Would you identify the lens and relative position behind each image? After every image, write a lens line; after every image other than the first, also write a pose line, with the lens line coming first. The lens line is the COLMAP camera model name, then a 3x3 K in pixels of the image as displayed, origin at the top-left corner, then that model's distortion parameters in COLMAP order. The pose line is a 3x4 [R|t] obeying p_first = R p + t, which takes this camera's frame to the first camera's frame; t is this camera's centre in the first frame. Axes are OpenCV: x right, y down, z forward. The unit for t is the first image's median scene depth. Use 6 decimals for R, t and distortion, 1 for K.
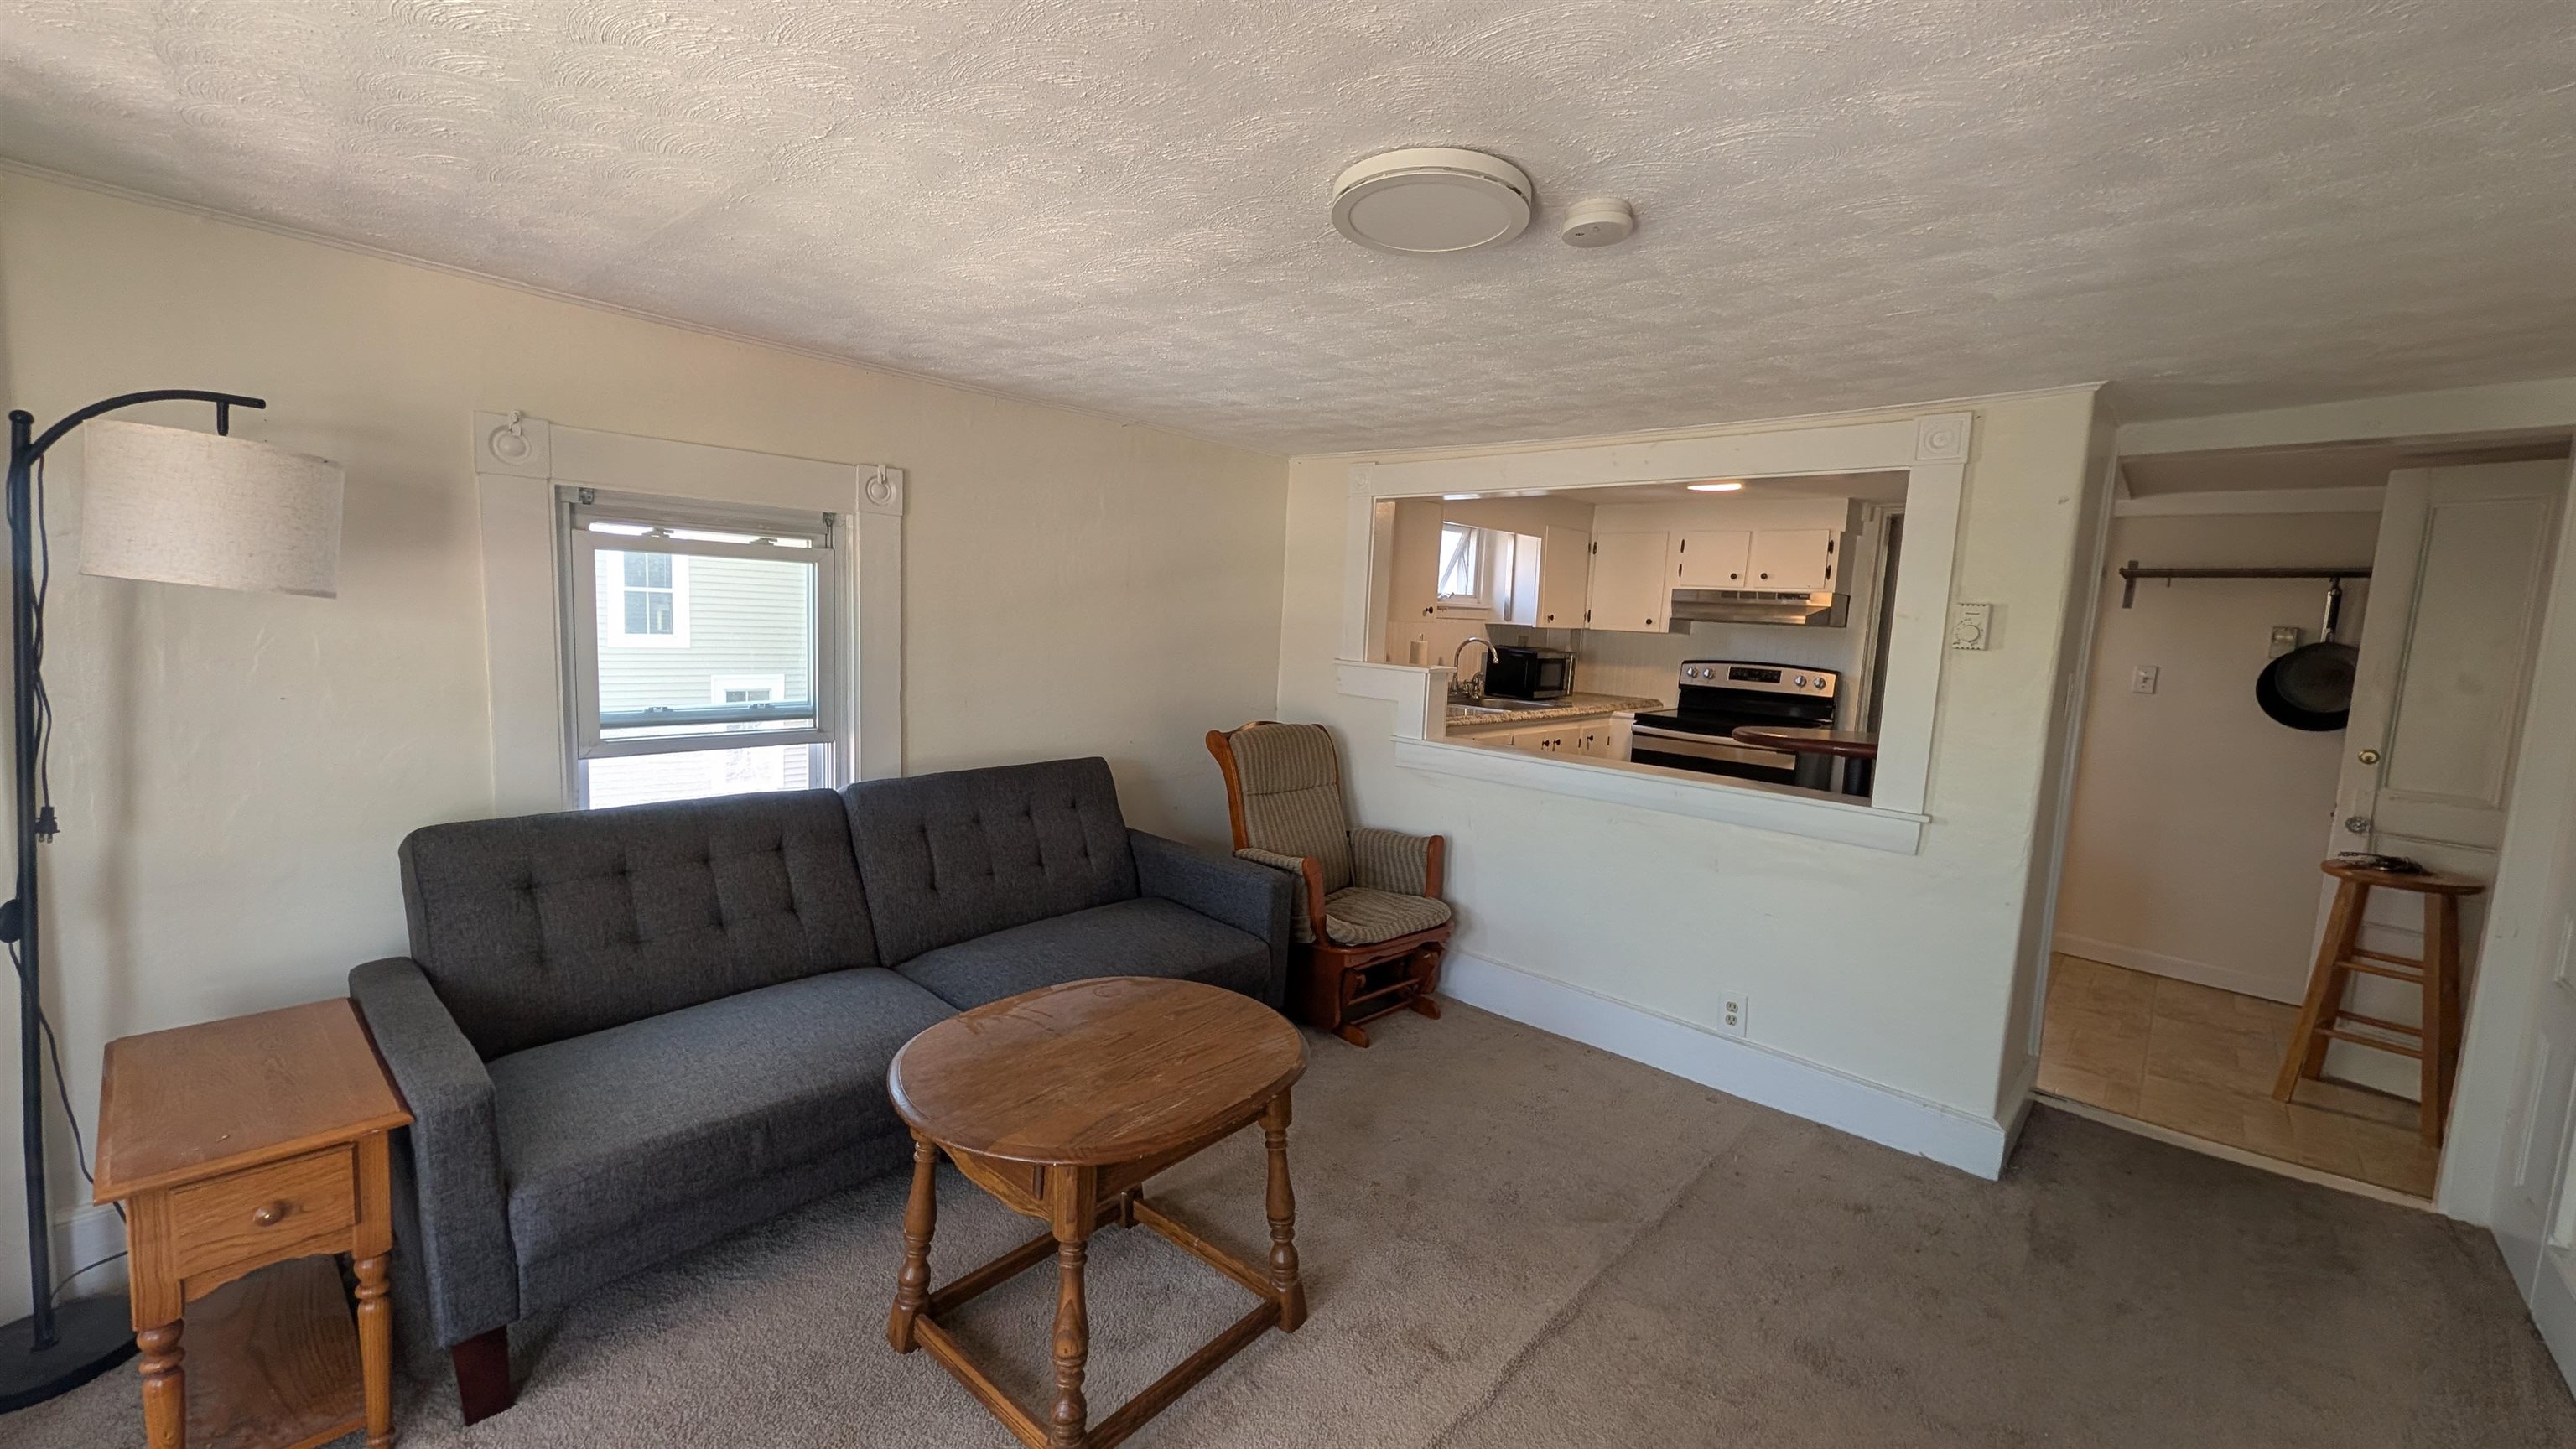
lens RADIAL K [[992.1, 0, 1279.9], [0, 992.1, 722.4], [0, 0, 1]] dist [0.002781, -0.000412]
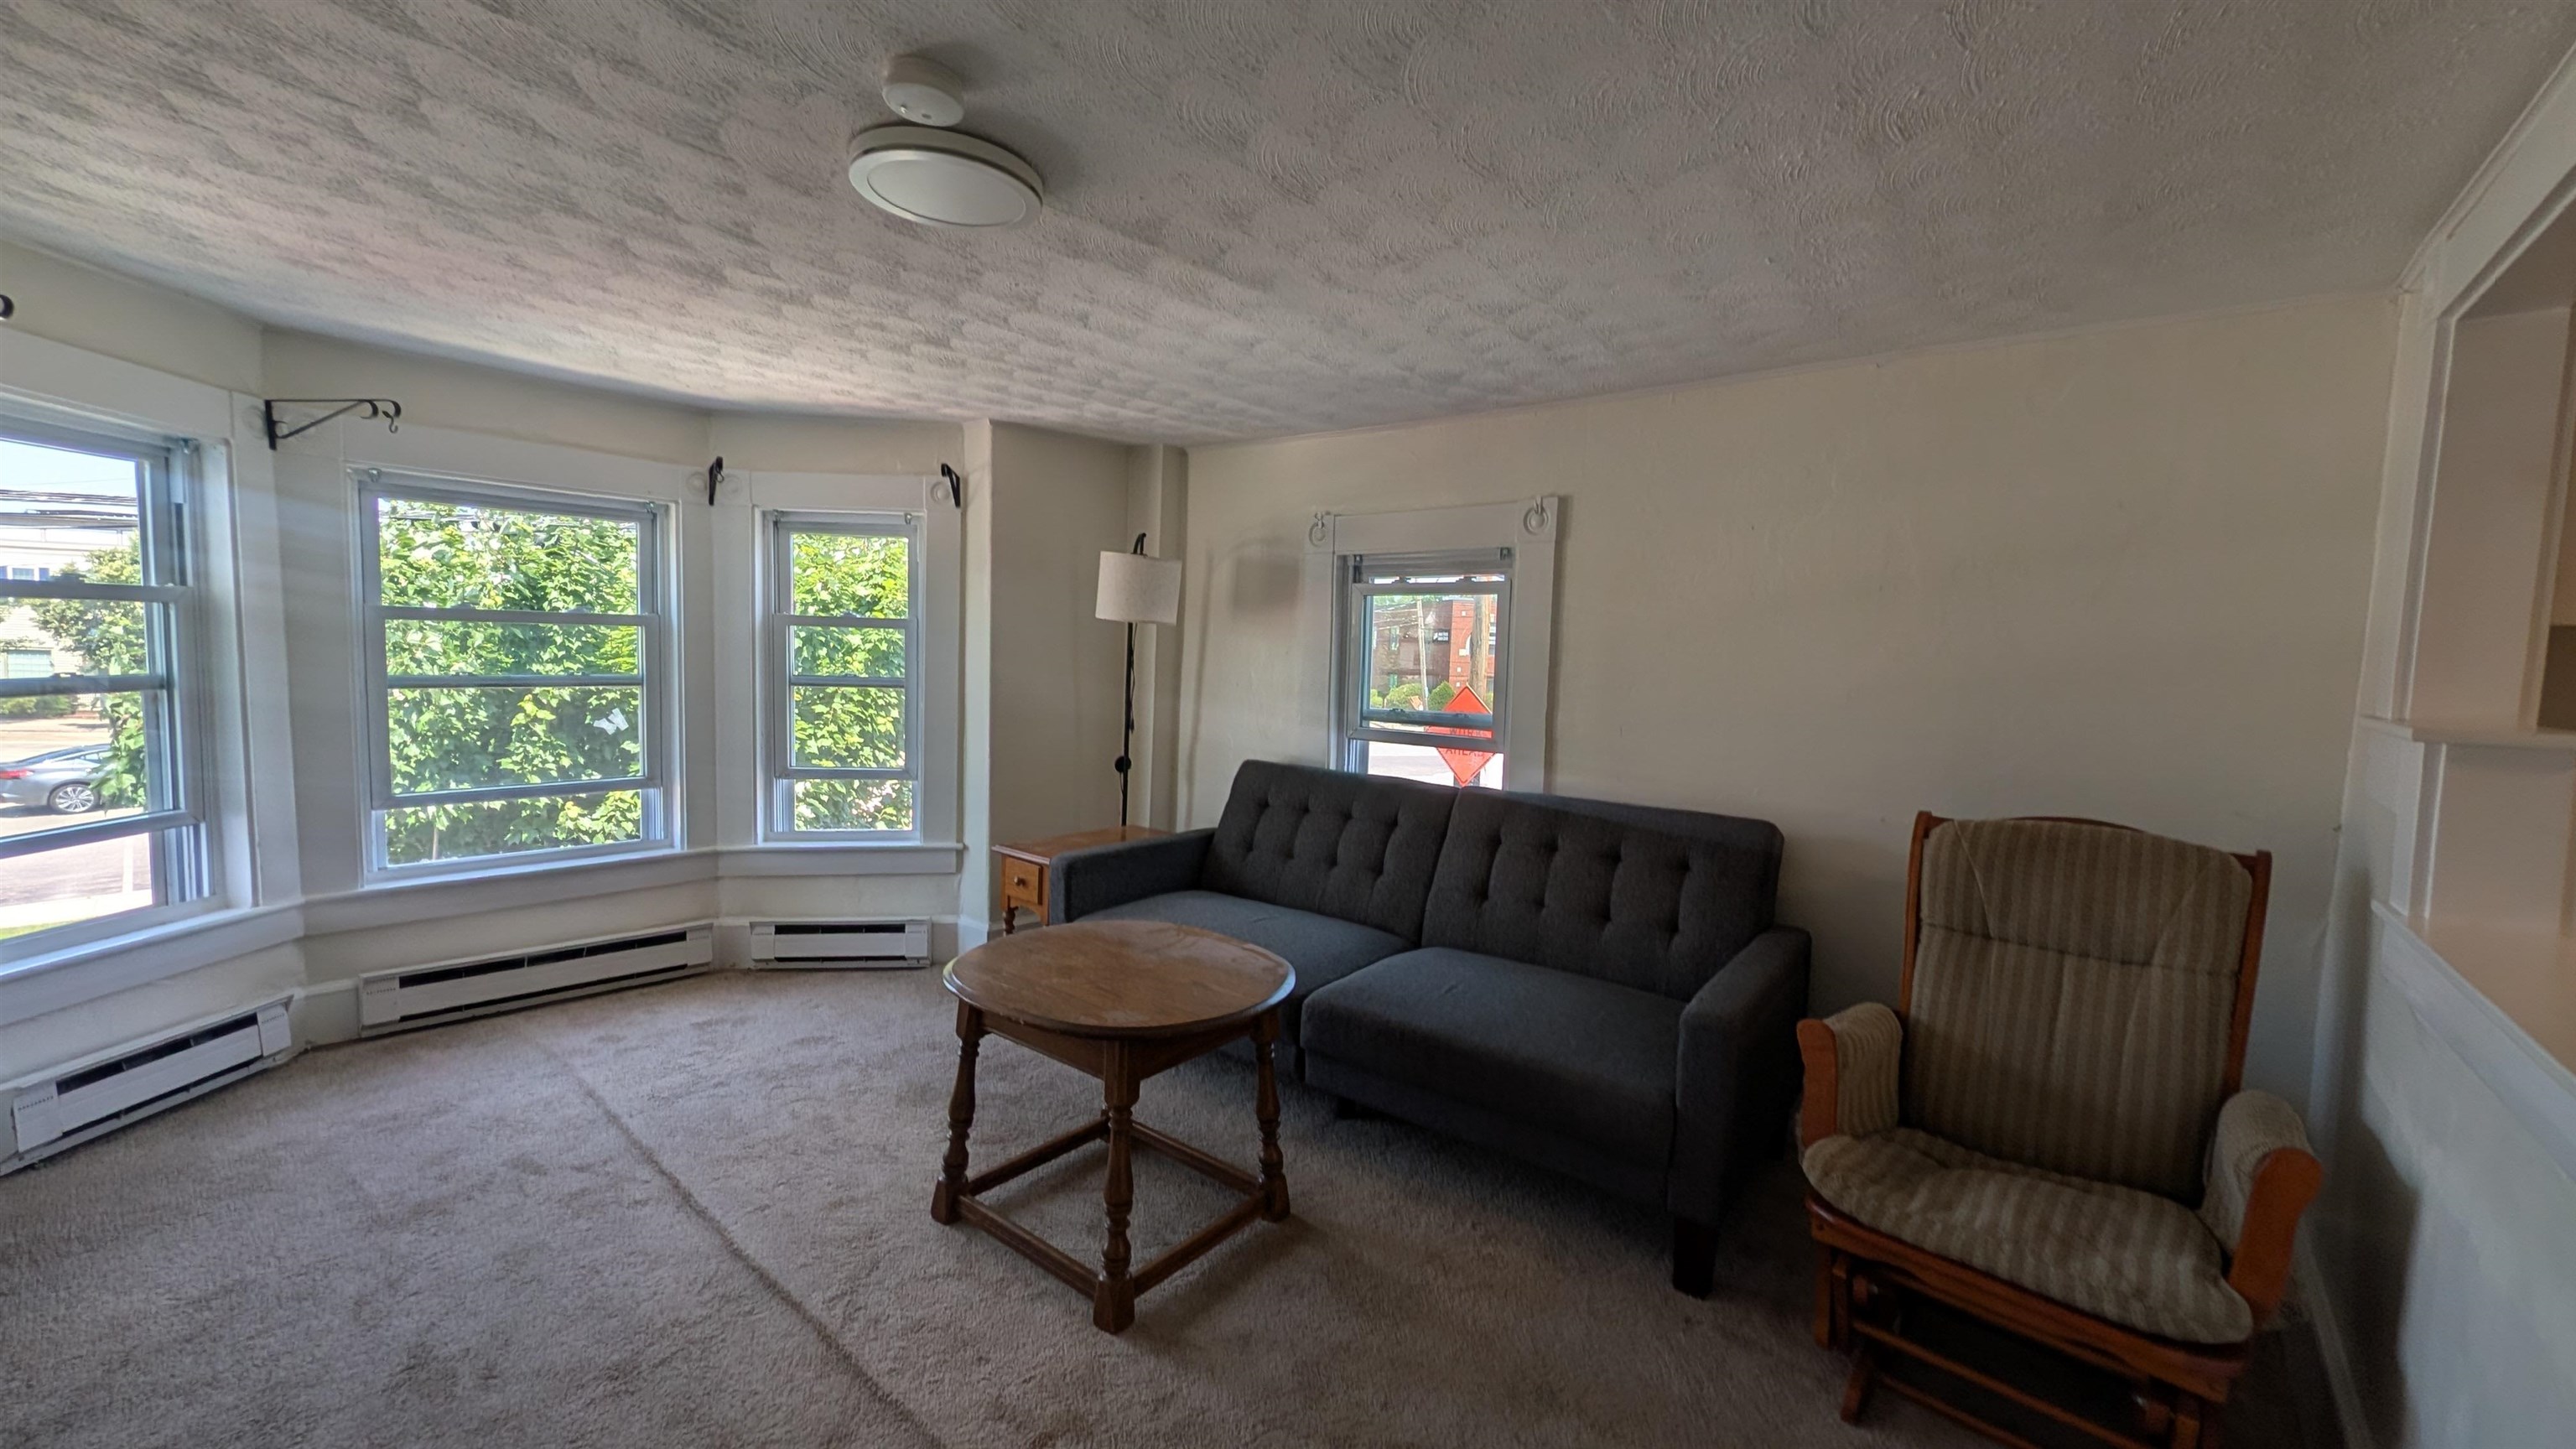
lens RADIAL K [[992.1, 0, 1289.7], [0, 992.1, 719.5], [0, 0, 1]] dist [0.002781, -0.000412]
pose [[0.056368, 0.028860, -0.997993, 0.370463], [-0.137533, 0.990277, 0.020869, -0.004564], [0.988892, 0.136080, 0.059789, 0.402606]]
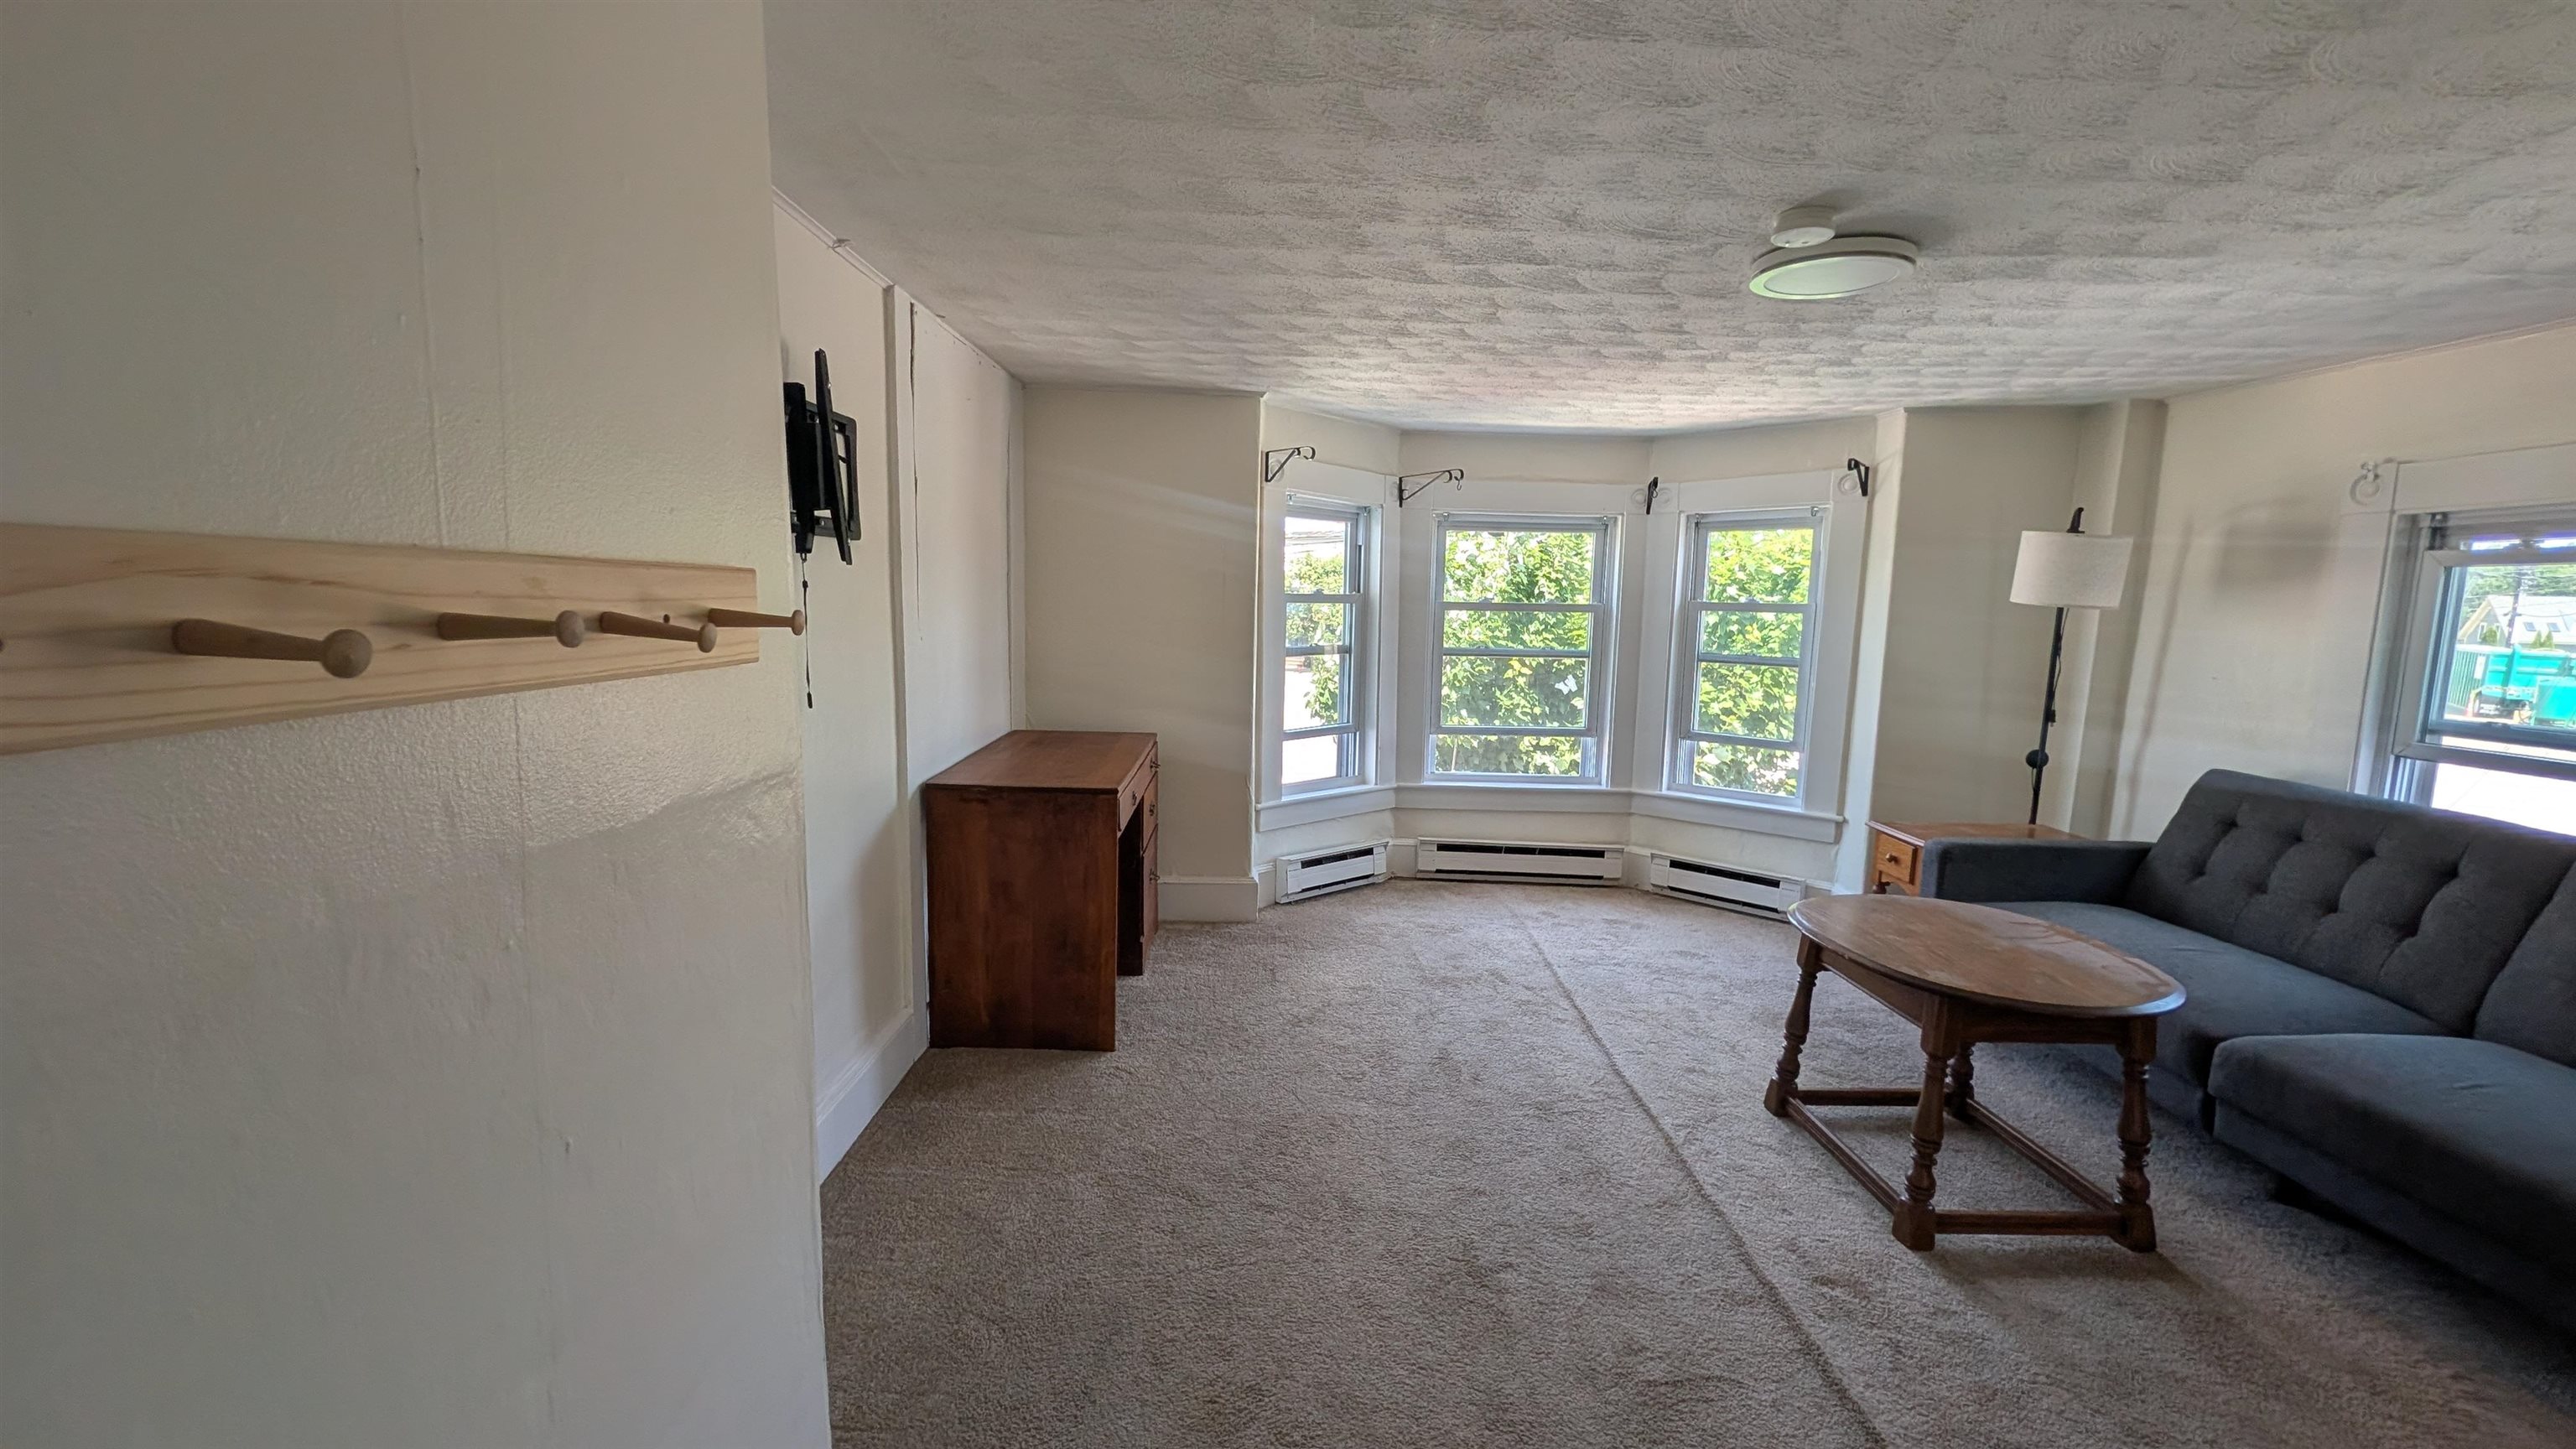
lens RADIAL K [[992.1, 0, 1286.4], [0, 992.1, 717.6], [0, 0, 1]] dist [0.002781, -0.000412]
pose [[-0.729372, 0.023854, -0.683701, 0.475221], [-0.127960, 0.976997, 0.170594, -0.017743], [0.672043, 0.211913, -0.709543, 0.463133]]
